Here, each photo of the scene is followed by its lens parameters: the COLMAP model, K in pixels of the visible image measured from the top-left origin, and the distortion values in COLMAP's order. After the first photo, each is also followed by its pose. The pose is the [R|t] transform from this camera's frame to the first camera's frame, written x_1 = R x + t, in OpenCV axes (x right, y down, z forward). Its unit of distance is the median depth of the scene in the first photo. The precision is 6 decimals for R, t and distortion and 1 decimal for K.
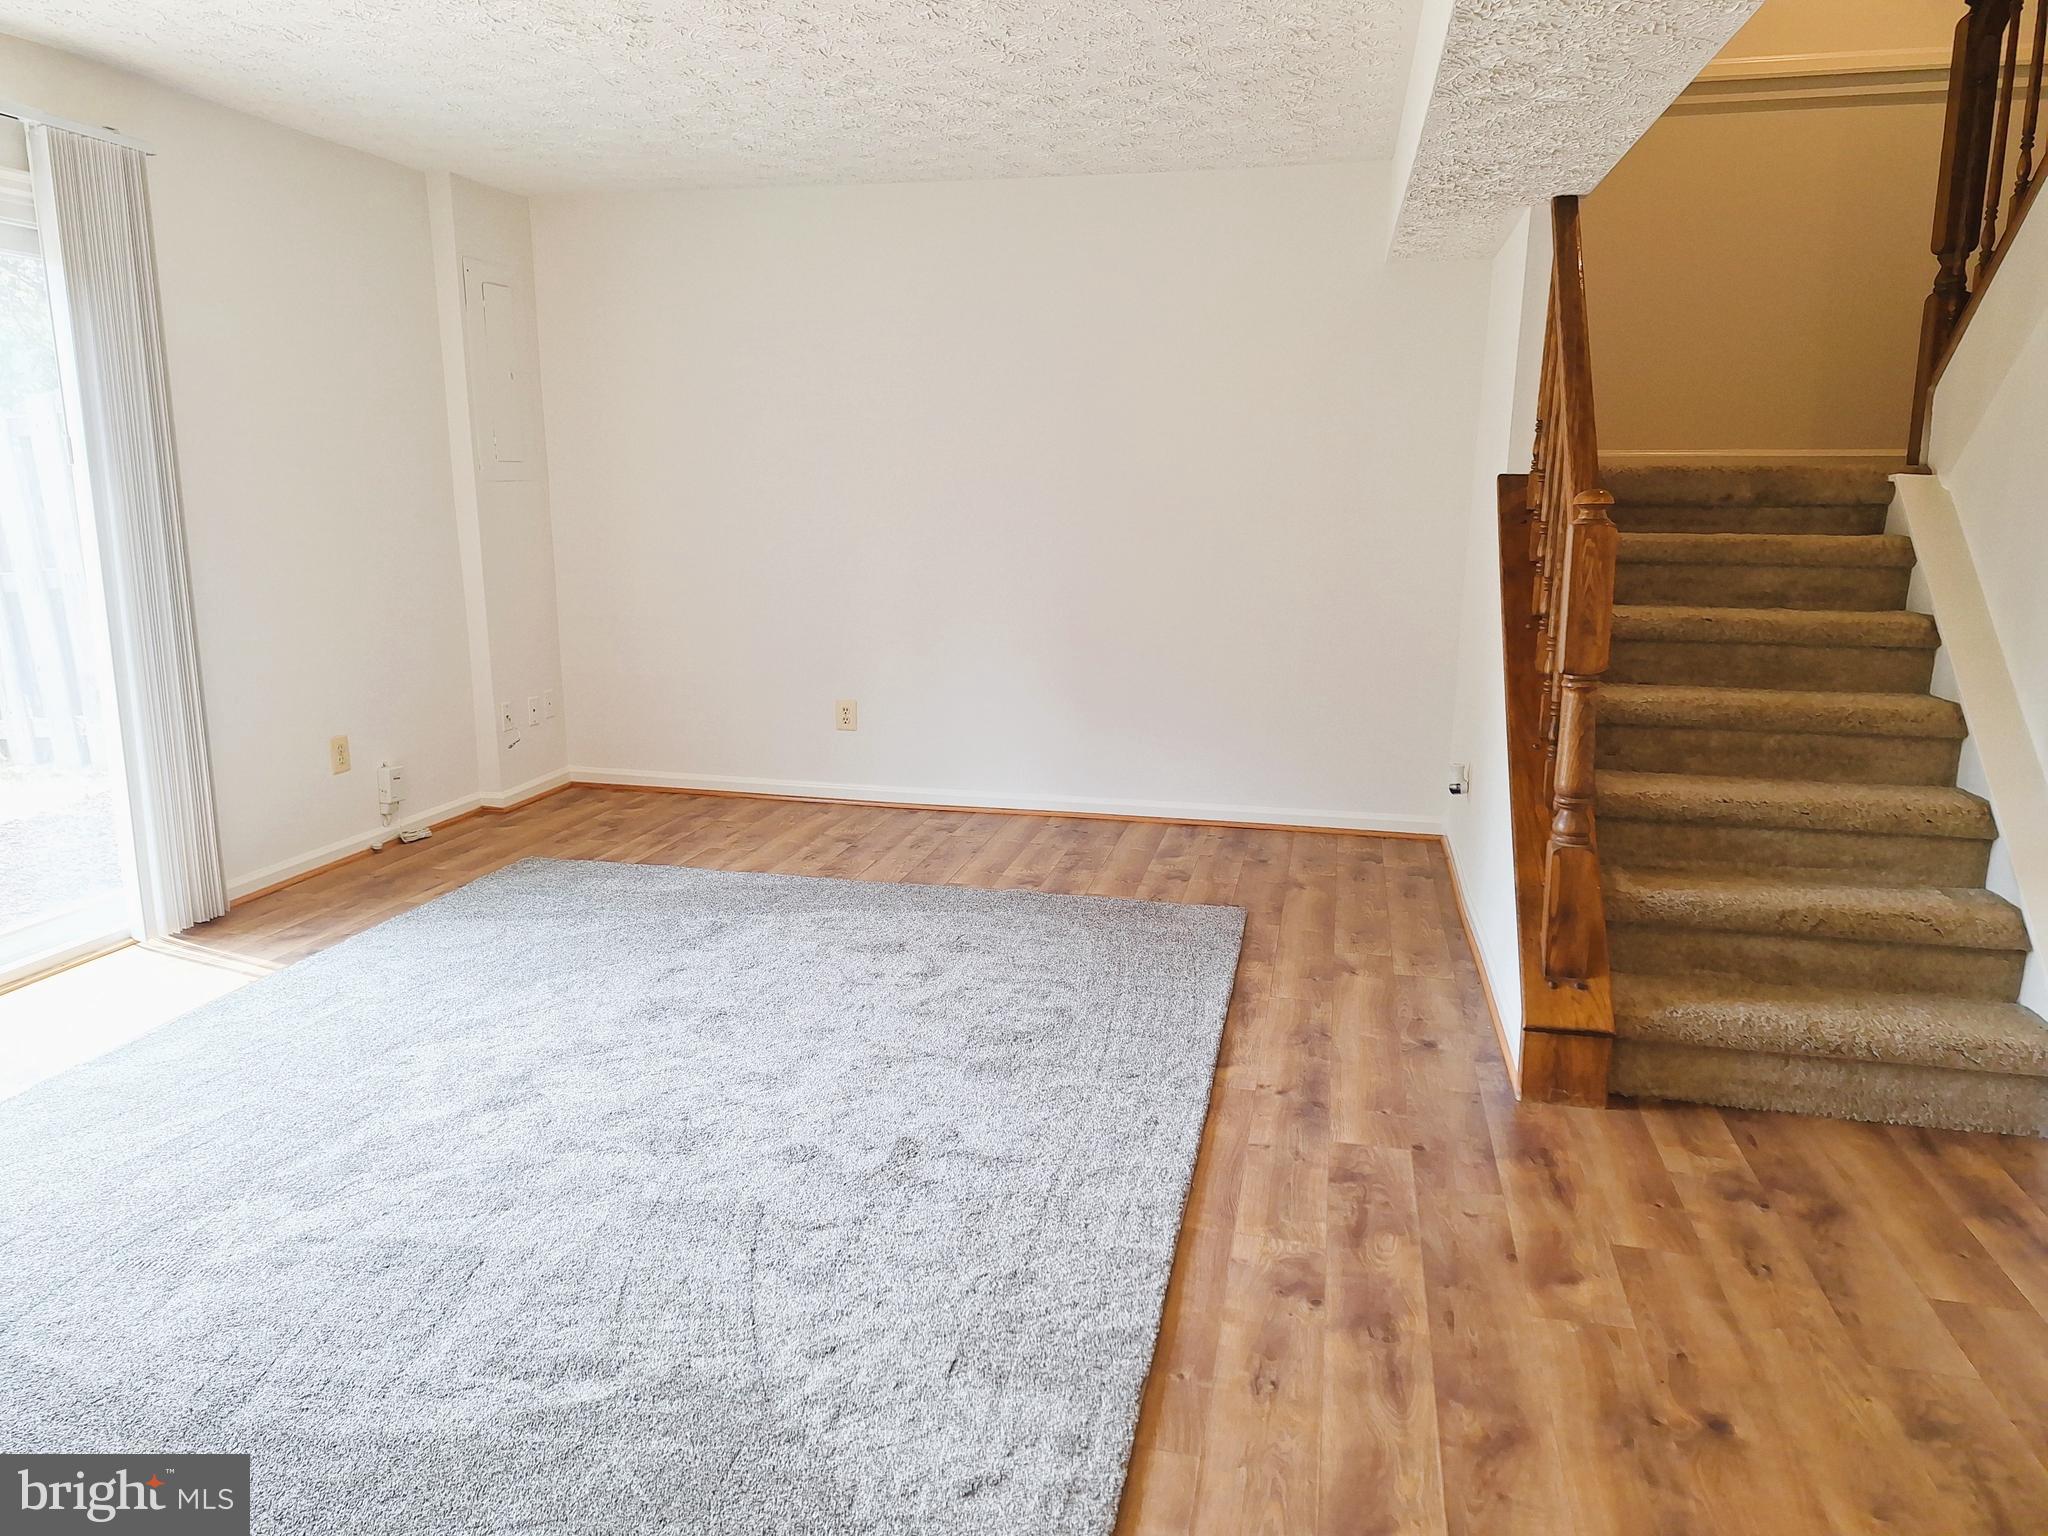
lens RADIAL K [[1404.8, 0, 1016.4], [0, 1404.8, 772.7], [0, 0, 1]] dist [0.088074, -0.097077]
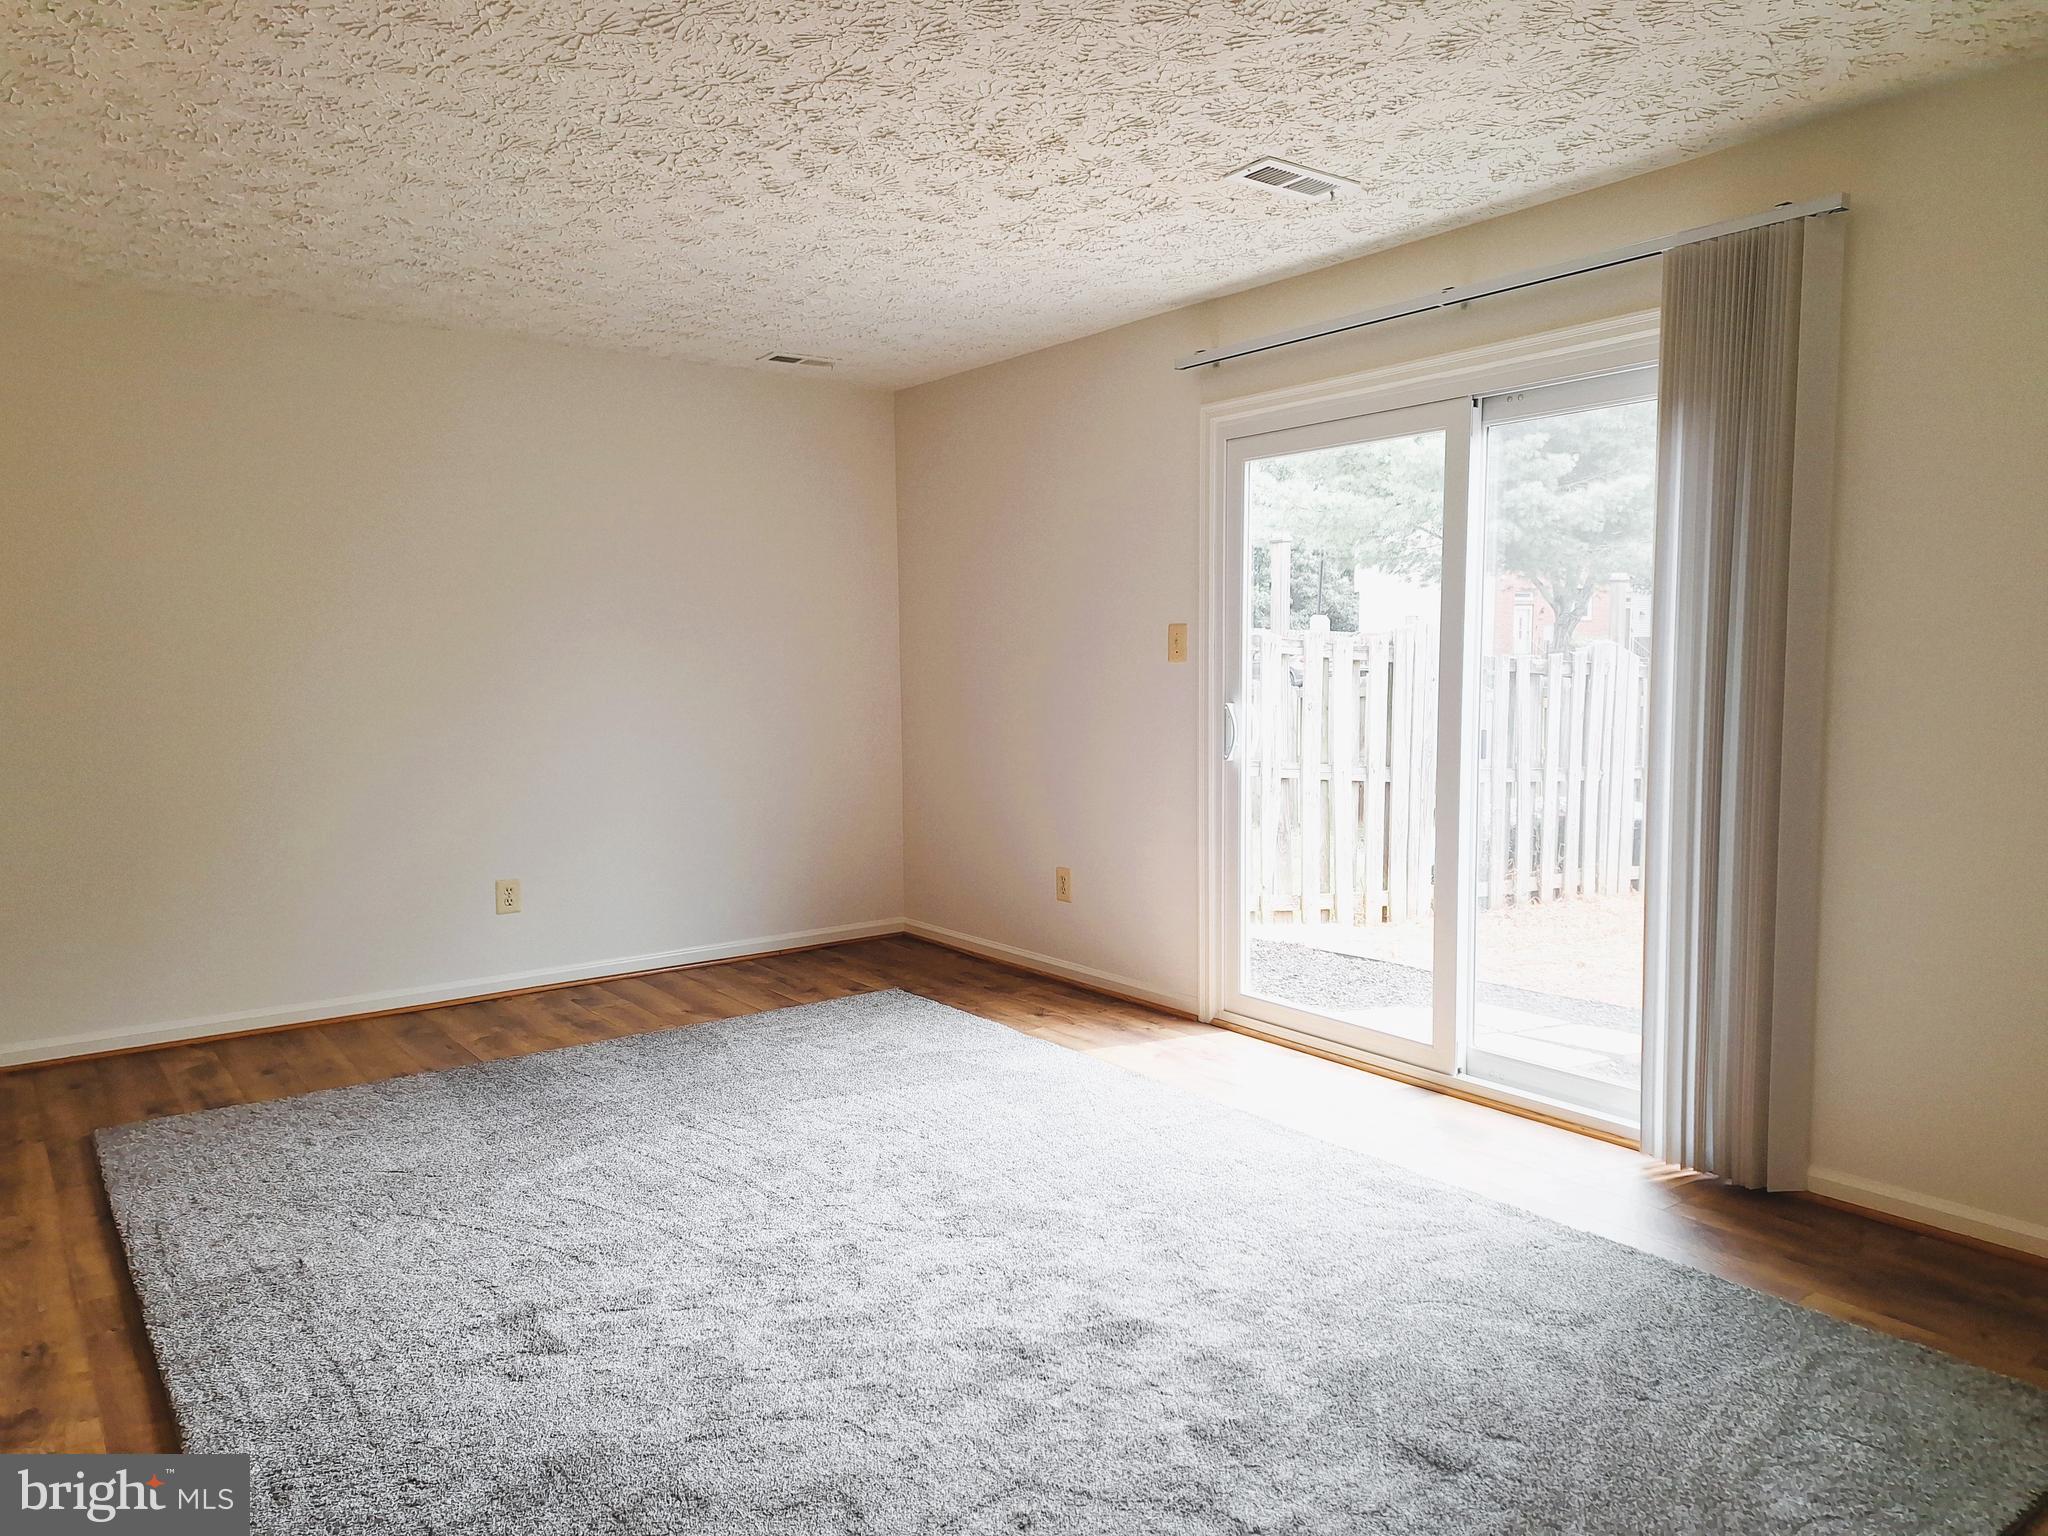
lens RADIAL K [[1404.8, 0, 1016.4], [0, 1404.8, 772.7], [0, 0, 1]] dist [0.088074, -0.097077]
pose [[-0.646005, 0.065954, -0.760479, 0.380401], [-0.151304, 0.965429, 0.212257, -0.313073], [0.748187, 0.252183, -0.613693, 1.617253]]
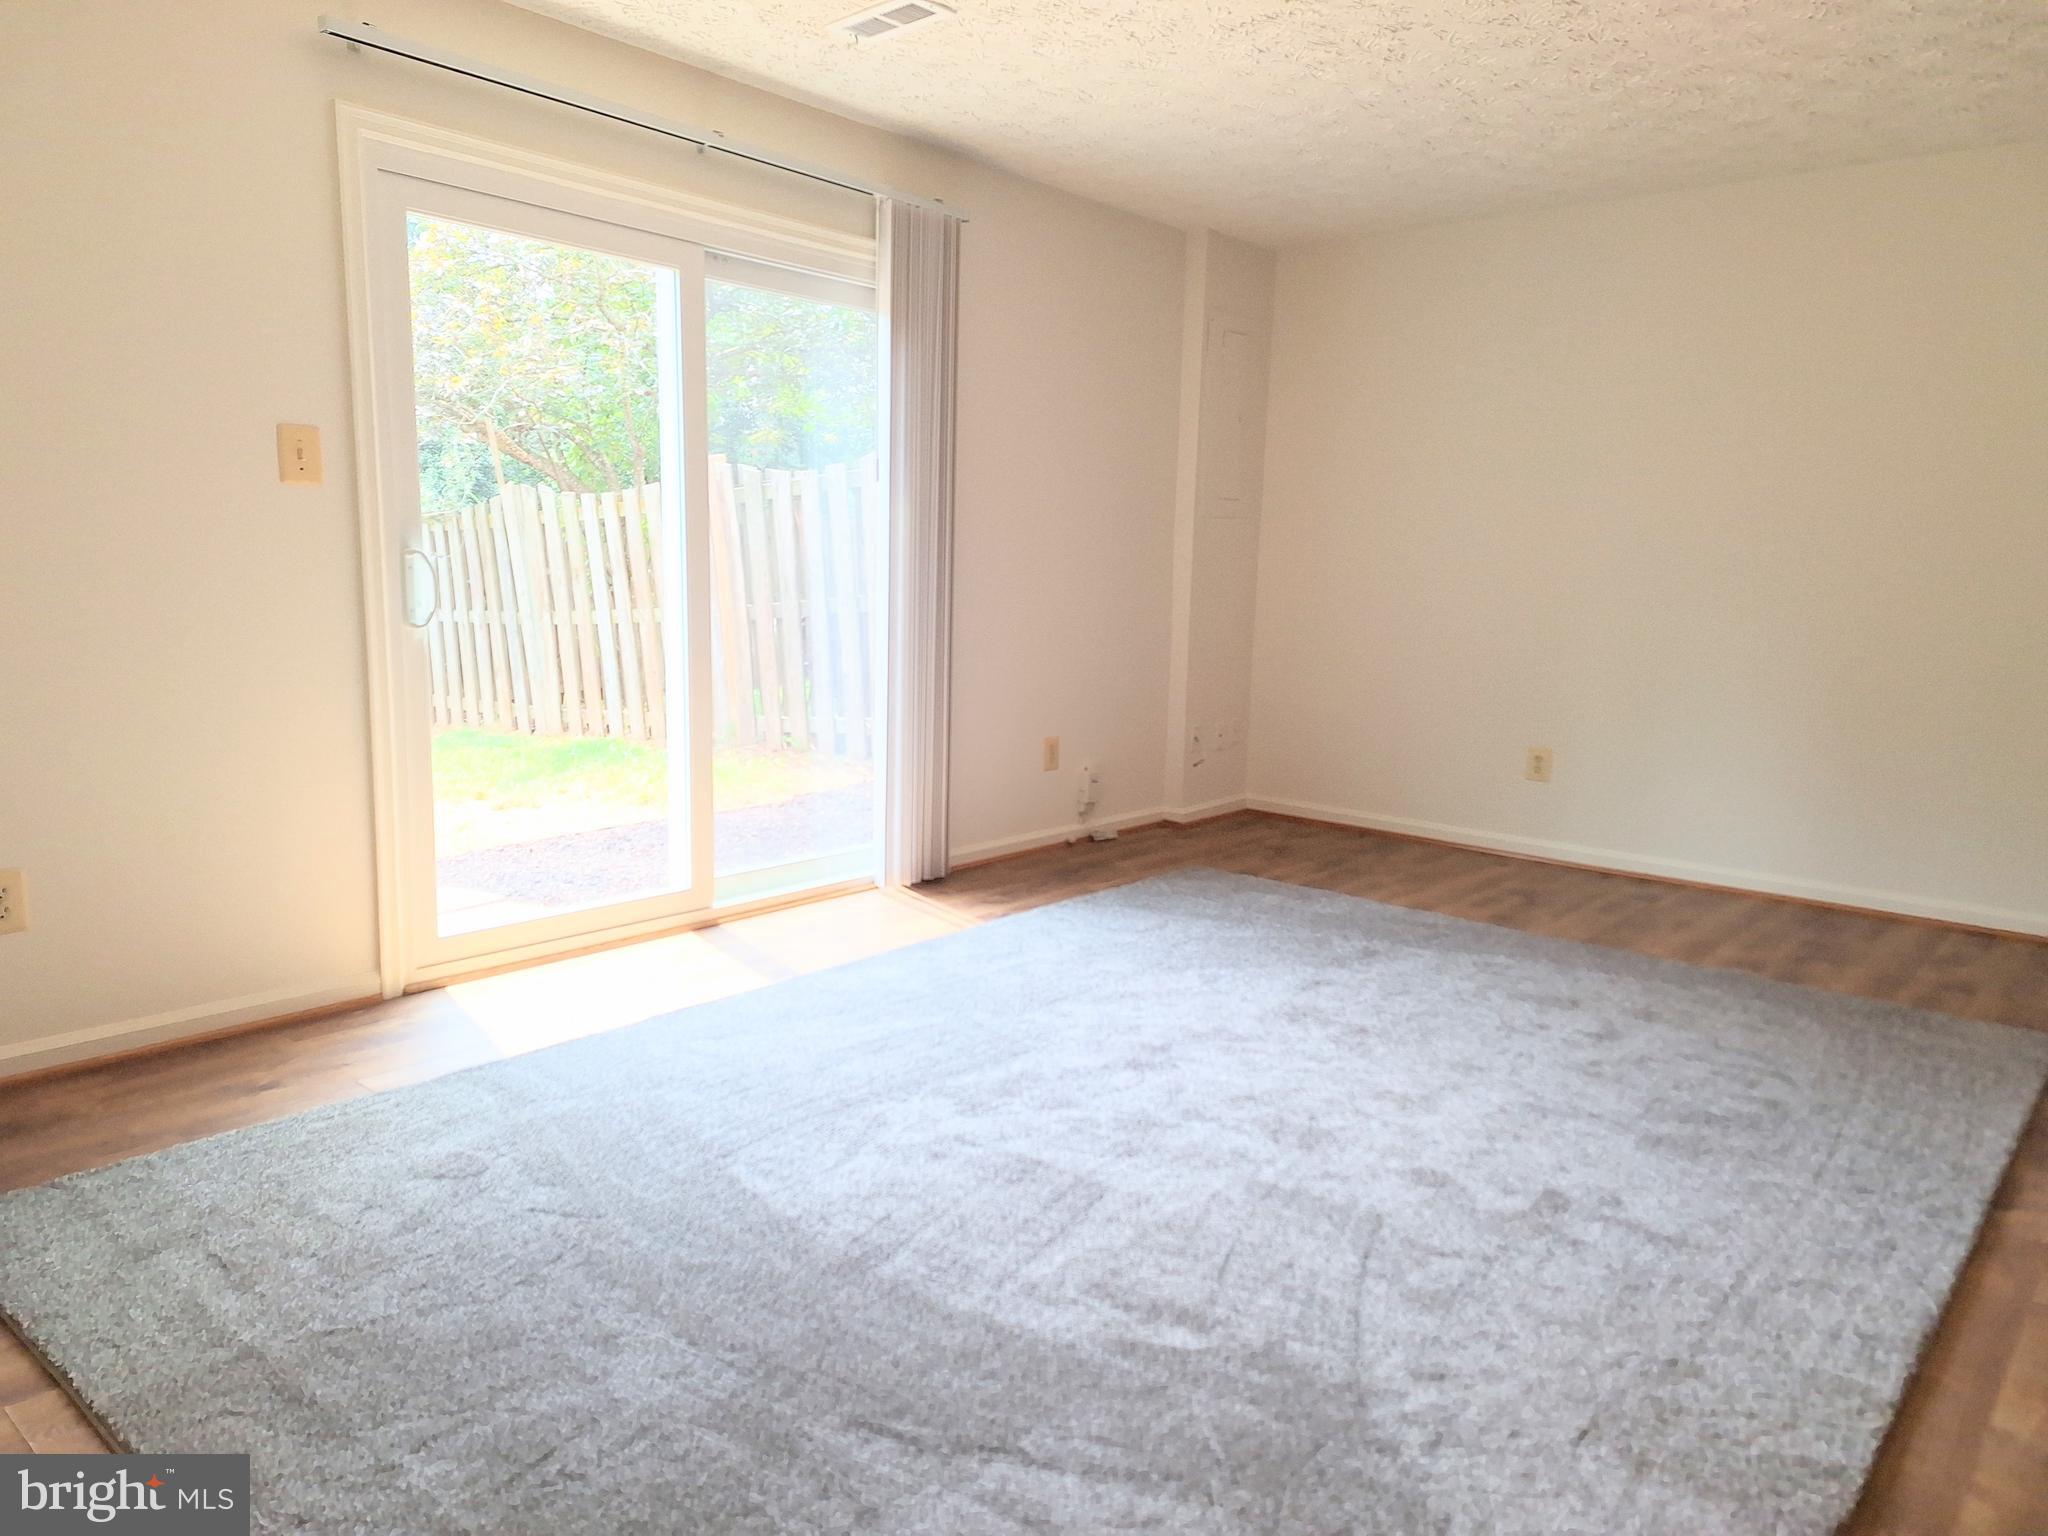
lens RADIAL K [[1403.5, 0, 1024.0], [0, 1403.5, 768.0], [0, 0, 1]] dist [0.101100, -0.086607]
pose [[0.884812, 0.088795, -0.457410, 0.013229], [-0.117300, 0.992506, -0.034233, 0.064106], [0.450943, 0.083943, 0.888597, 0.033508]]
